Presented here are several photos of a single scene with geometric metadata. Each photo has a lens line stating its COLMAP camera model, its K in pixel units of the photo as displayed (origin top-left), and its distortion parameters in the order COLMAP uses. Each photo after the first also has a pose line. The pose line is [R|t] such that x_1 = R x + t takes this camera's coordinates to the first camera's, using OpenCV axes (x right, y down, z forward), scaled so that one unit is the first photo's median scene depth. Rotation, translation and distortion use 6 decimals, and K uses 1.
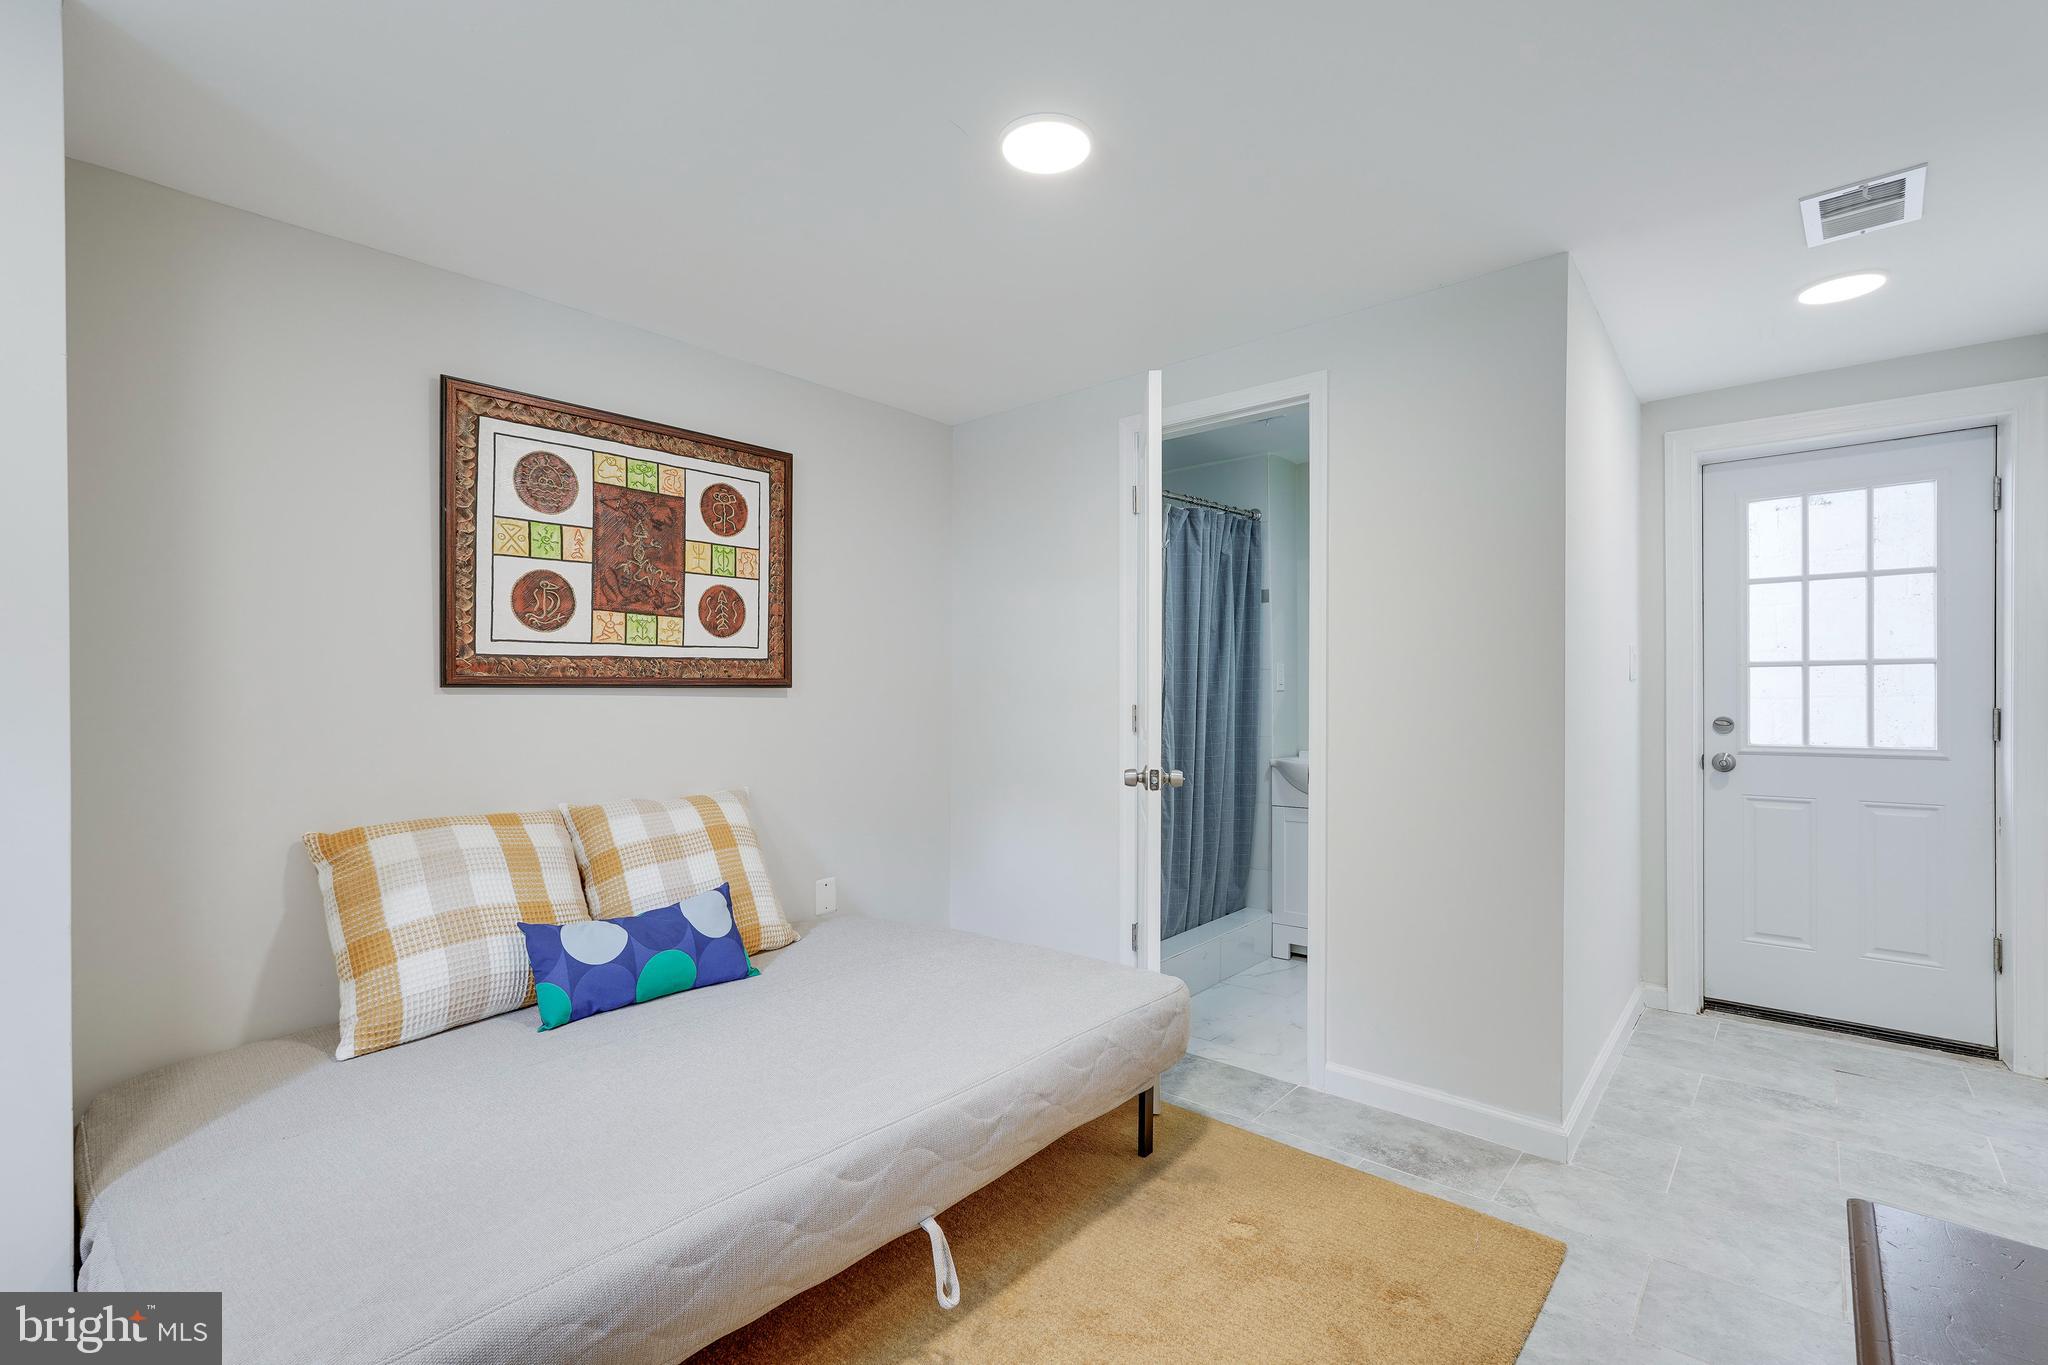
lens RADIAL K [[934.5, 0, 997.1], [0, 934.5, 693.0], [0, 0, 1]] dist [-0.014743, 0.006982]
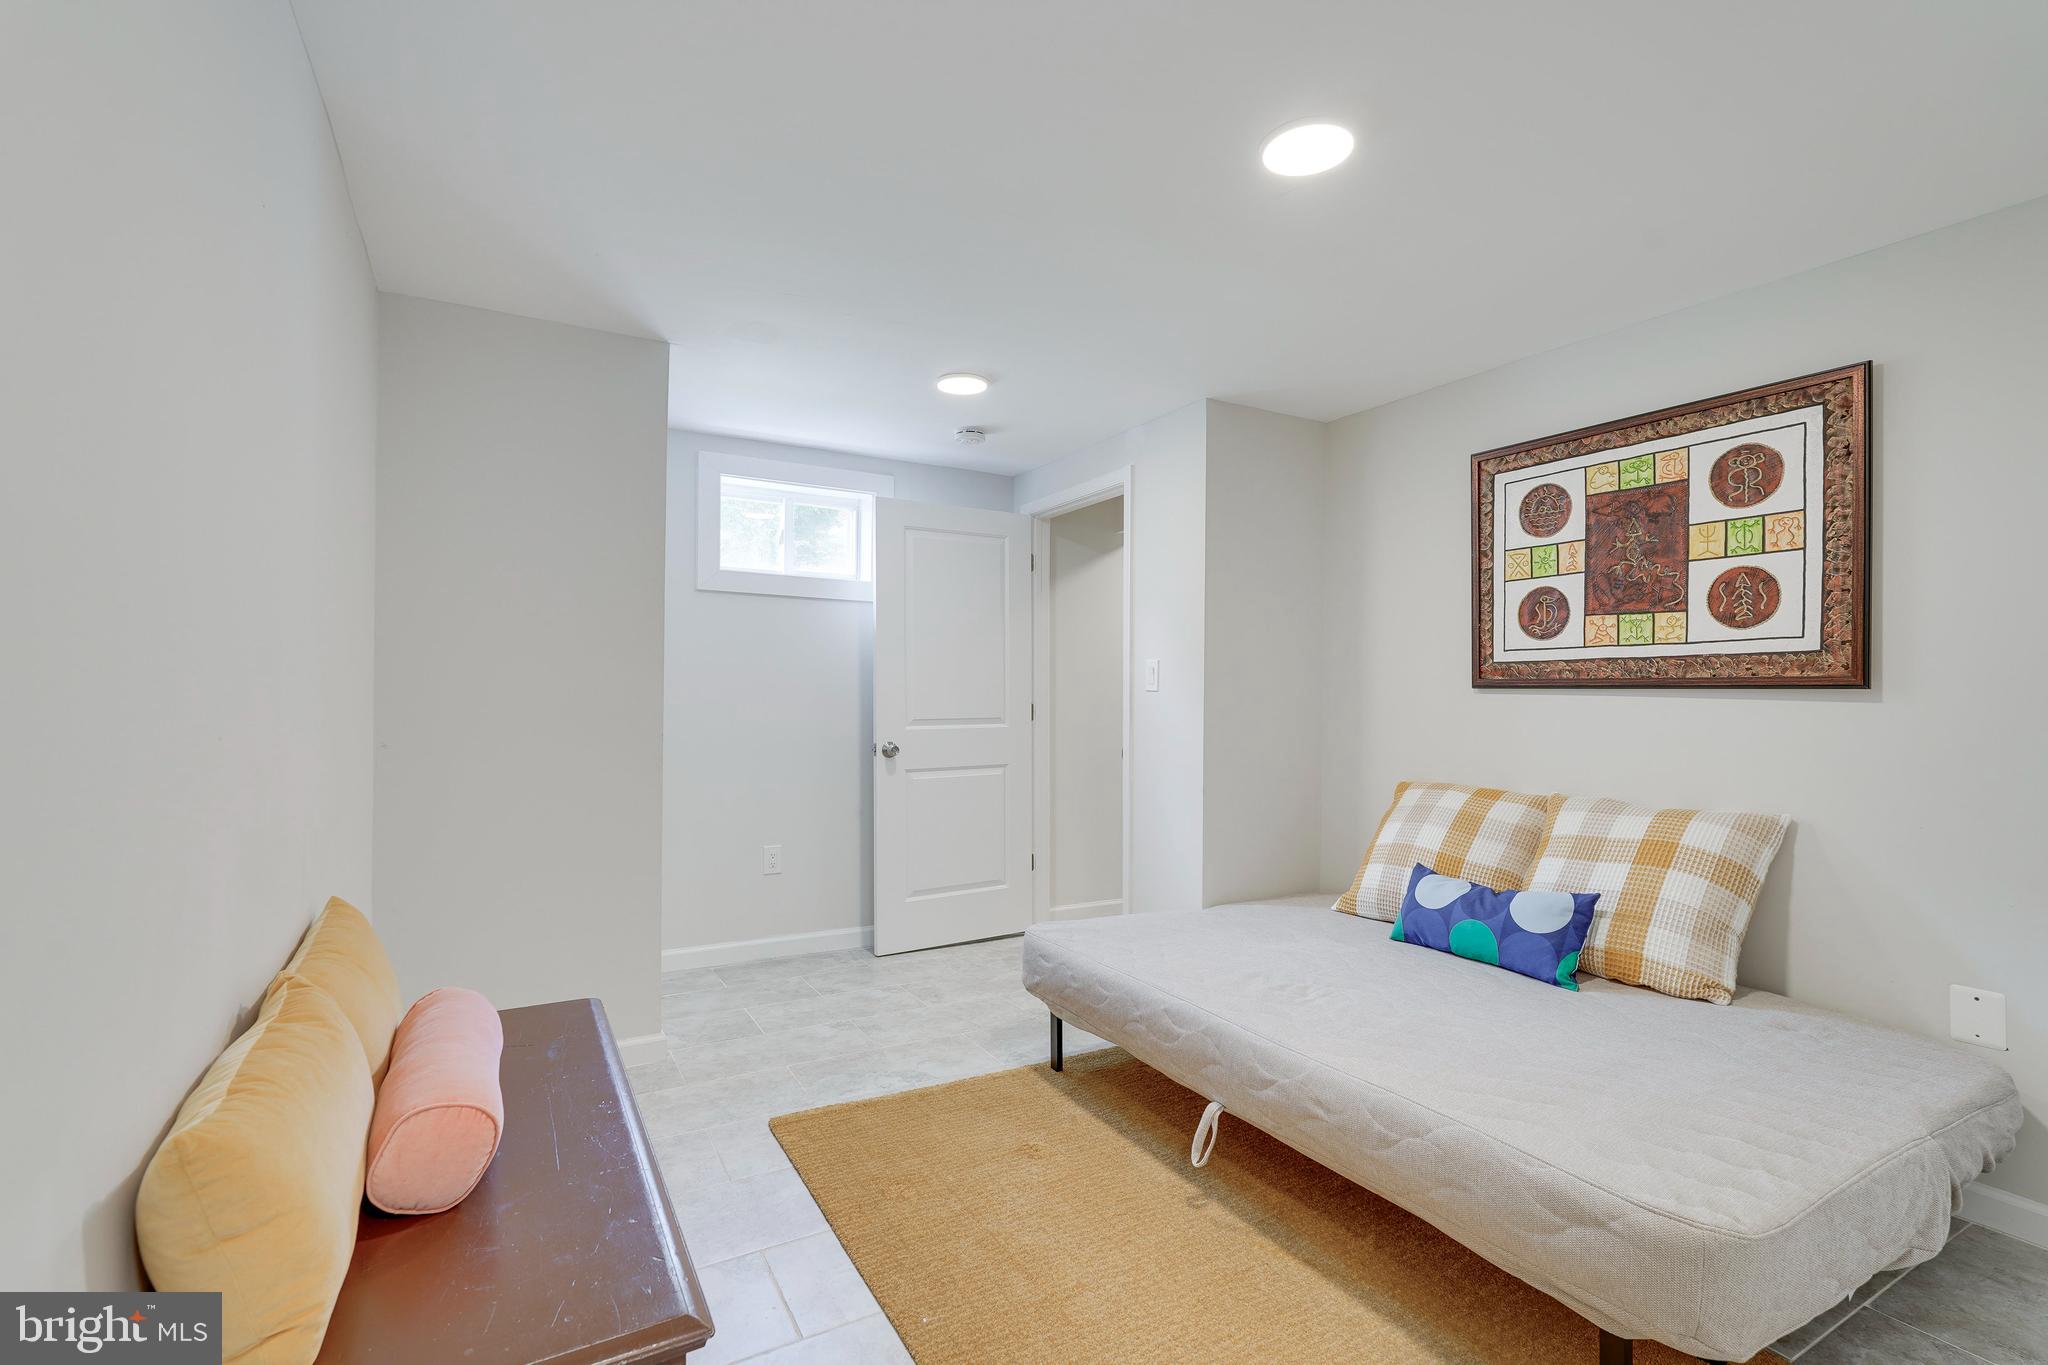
lens RADIAL K [[934.5, 0, 1027.5], [0, 934.5, 680.0], [0, 0, 1]] dist [-0.014743, 0.006982]
pose [[-0.320689, -0.009487, -0.947137, 0.759547], [-0.006652, 0.999948, -0.007763, -0.002978], [0.947161, 0.003811, -0.320736, 0.717840]]
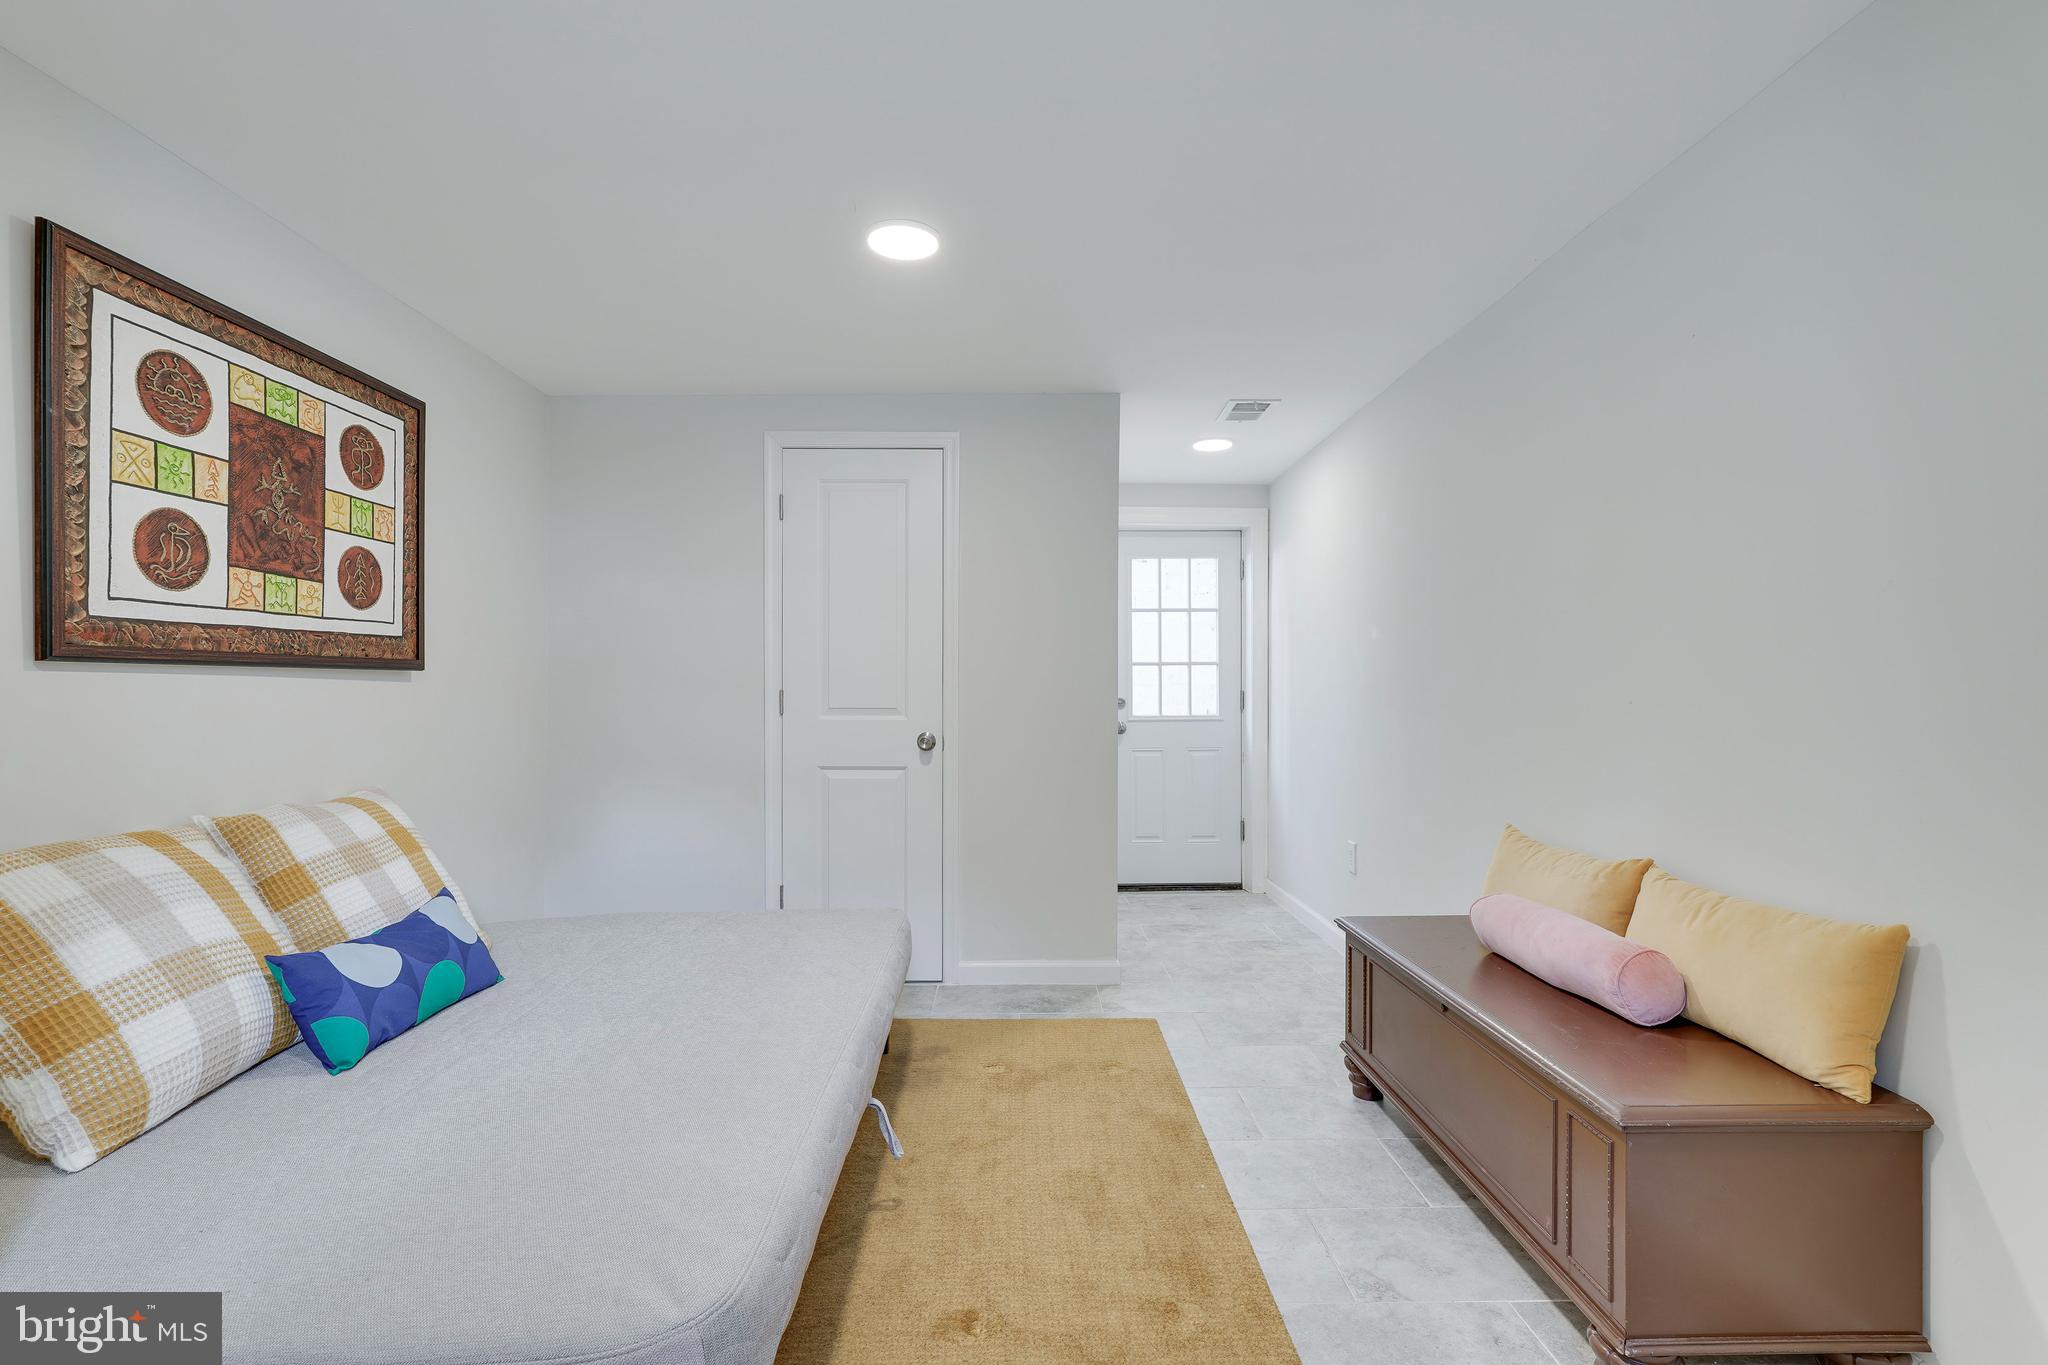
lens RADIAL K [[934.5, 0, 1038.6], [0, 934.5, 690.0], [0, 0, 1]] dist [-0.014743, 0.006982]
pose [[0.727113, -0.000781, 0.686517, -0.461916], [0.000773, 1.000000, 0.000318, 0.014588], [-0.686517, 0.000299, 0.727114, -0.029232]]
